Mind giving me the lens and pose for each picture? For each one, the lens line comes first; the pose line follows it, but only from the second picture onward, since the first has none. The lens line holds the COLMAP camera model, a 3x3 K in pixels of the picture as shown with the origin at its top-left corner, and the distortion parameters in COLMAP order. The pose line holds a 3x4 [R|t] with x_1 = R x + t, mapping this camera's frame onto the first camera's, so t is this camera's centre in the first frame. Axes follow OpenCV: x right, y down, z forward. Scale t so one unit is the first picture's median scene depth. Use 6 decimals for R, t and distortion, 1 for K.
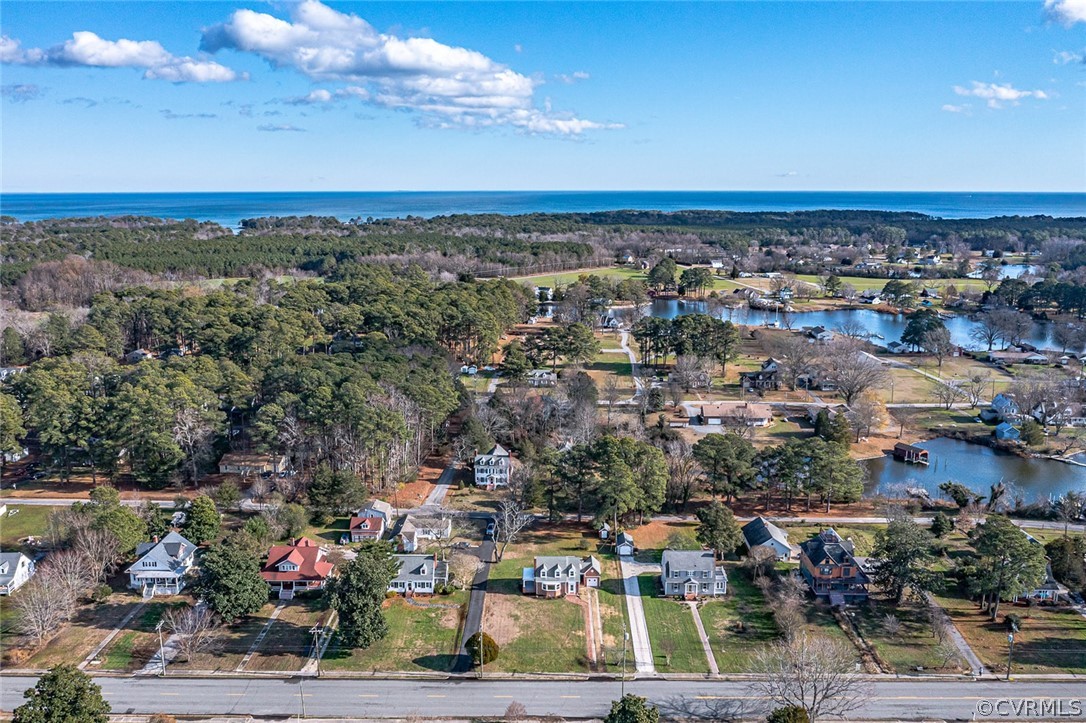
lens RADIAL K [[854.1, 0, 543.0], [0, 854.1, 361.5], [0, 0, 1]] dist [-0.018039, 0.002577]
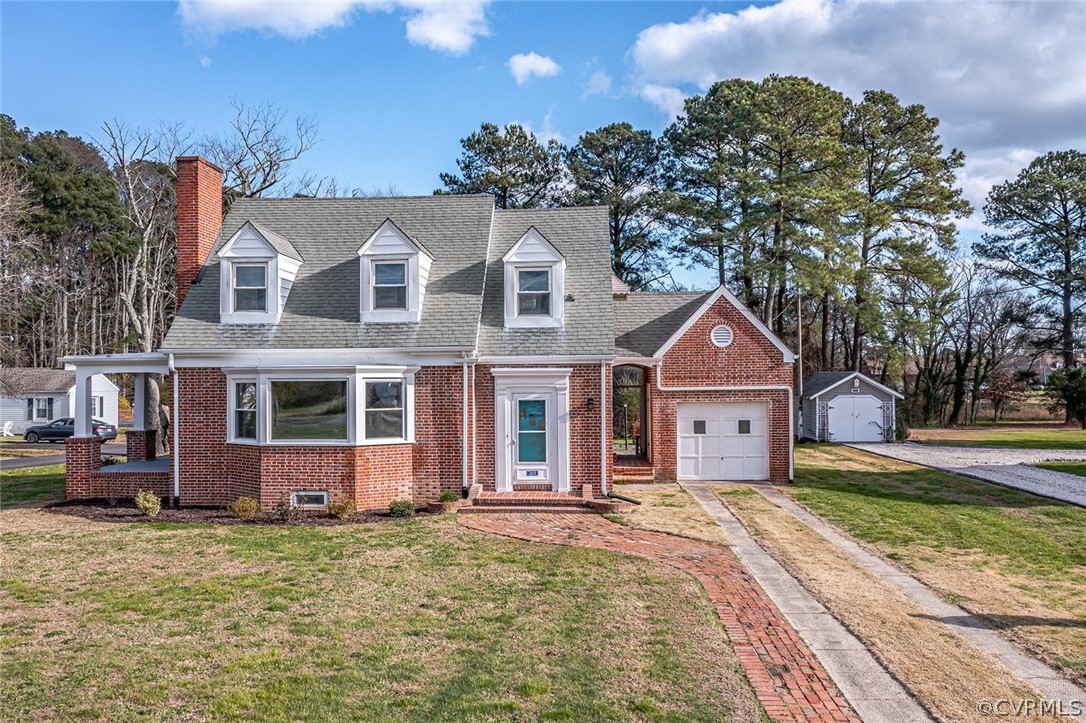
lens RADIAL K [[854.1, 0, 543.0], [0, 854.1, 361.5], [0, 0, 1]] dist [-0.018039, 0.002577]
pose [[0.998799, -0.014939, -0.046665, 0.033760], [0.005522, 0.980640, -0.195744, 0.235690], [0.048686, 0.195251, 0.979544, 0.768291]]
